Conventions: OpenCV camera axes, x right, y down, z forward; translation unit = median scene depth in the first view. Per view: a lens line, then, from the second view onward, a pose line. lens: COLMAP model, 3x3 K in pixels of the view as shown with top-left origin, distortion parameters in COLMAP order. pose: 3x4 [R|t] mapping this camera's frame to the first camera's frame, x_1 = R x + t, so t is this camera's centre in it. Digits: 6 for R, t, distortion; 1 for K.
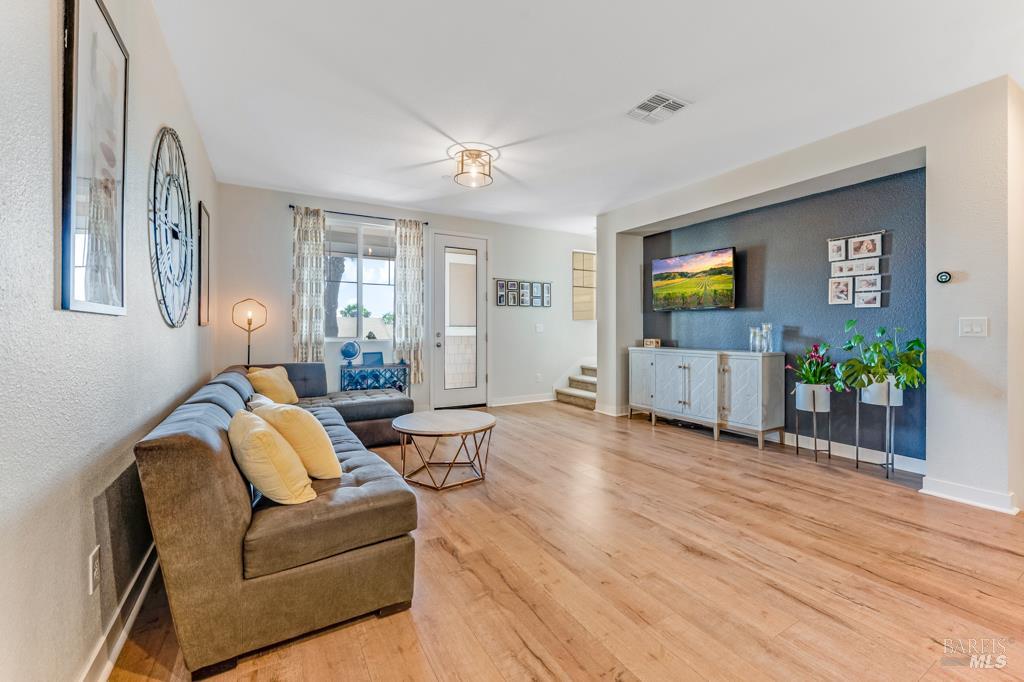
lens RADIAL K [[408.4, 0, 513.9], [0, 408.4, 331.7], [0, 0, 1]] dist [0.001318, 0.001218]
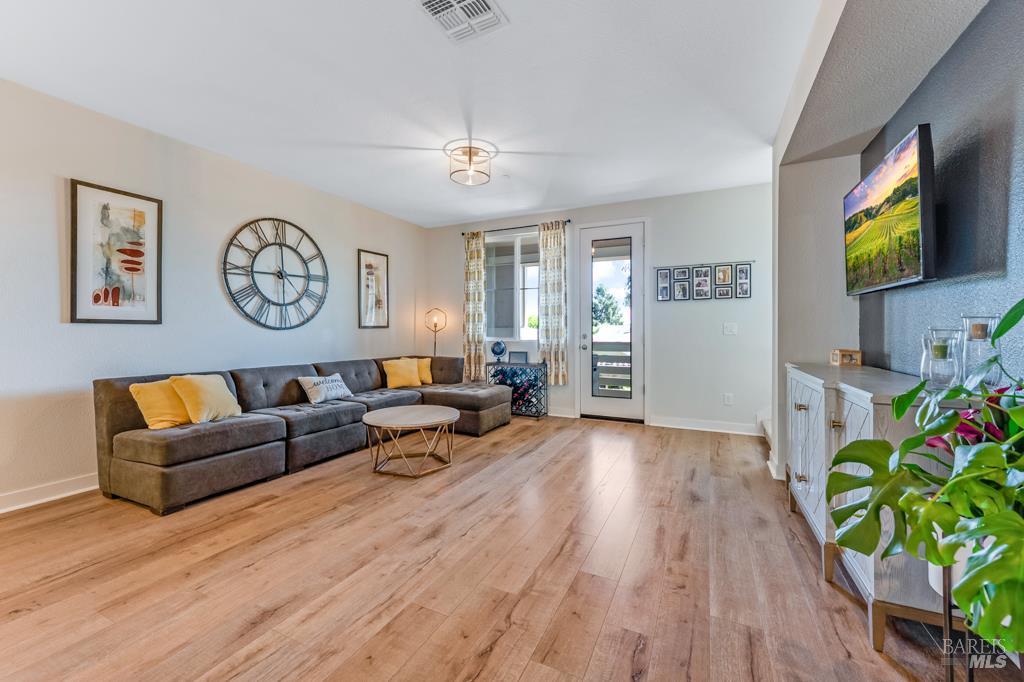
lens RADIAL K [[408.4, 0, 531.8], [0, 408.4, 331.1], [0, 0, 1]] dist [0.001318, 0.001218]
pose [[0.575147, 0.001075, -0.818049, 0.629420], [-0.005898, 0.999979, -0.002832, -0.001230], [0.818028, 0.006454, 0.575142, 0.446658]]
